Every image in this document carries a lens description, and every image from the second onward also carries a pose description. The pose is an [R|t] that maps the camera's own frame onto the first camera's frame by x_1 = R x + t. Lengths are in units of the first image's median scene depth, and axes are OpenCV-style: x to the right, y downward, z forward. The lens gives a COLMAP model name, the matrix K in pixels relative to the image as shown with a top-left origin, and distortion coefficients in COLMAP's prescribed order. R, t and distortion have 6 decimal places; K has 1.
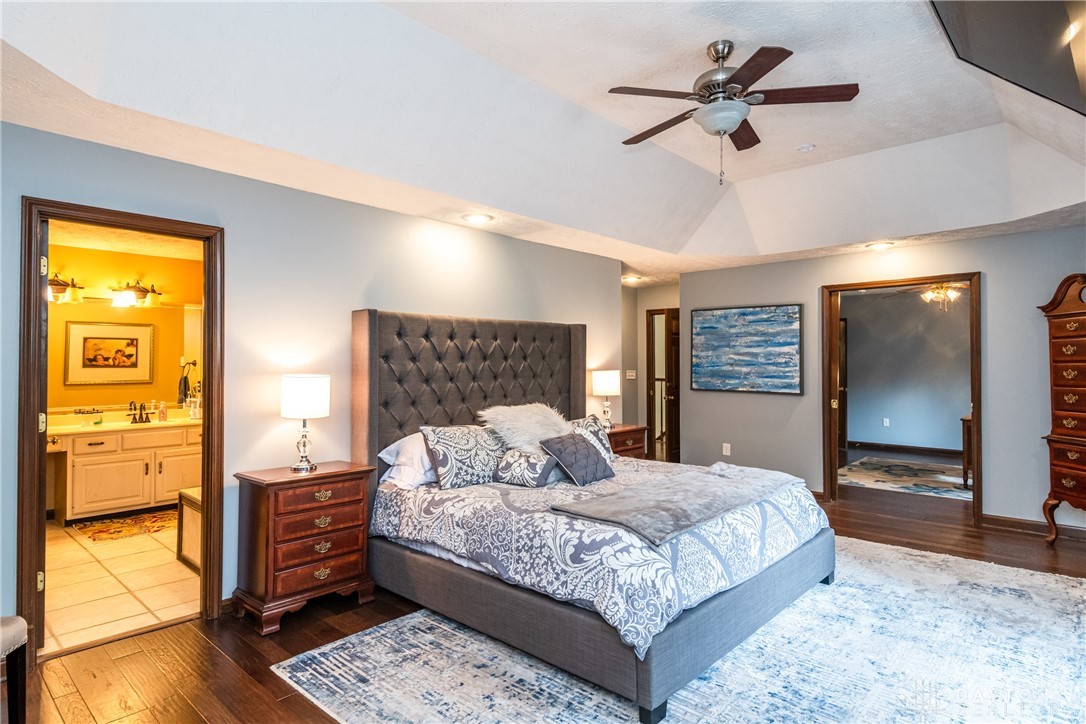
lens RADIAL K [[577.2, 0, 543.0], [0, 577.2, 362.0], [0, 0, 1]] dist [-0.001061, -0.001155]
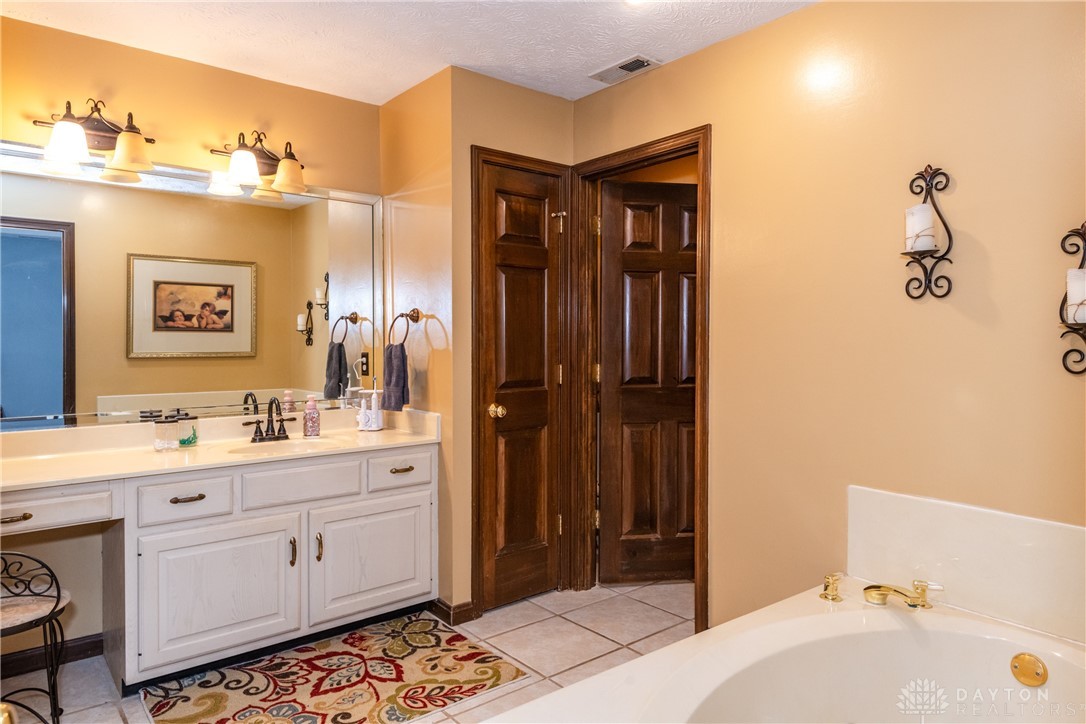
lens RADIAL K [[674.7, 0, 543.0], [0, 674.7, 362.0], [0, 0, 1]] dist [0.006433, 0.002102]
pose [[0.988753, 0.010098, -0.149218, -0.329631], [-0.004901, 0.999370, 0.035156, 0.018325], [0.149479, -0.034030, 0.988179, 0.410038]]
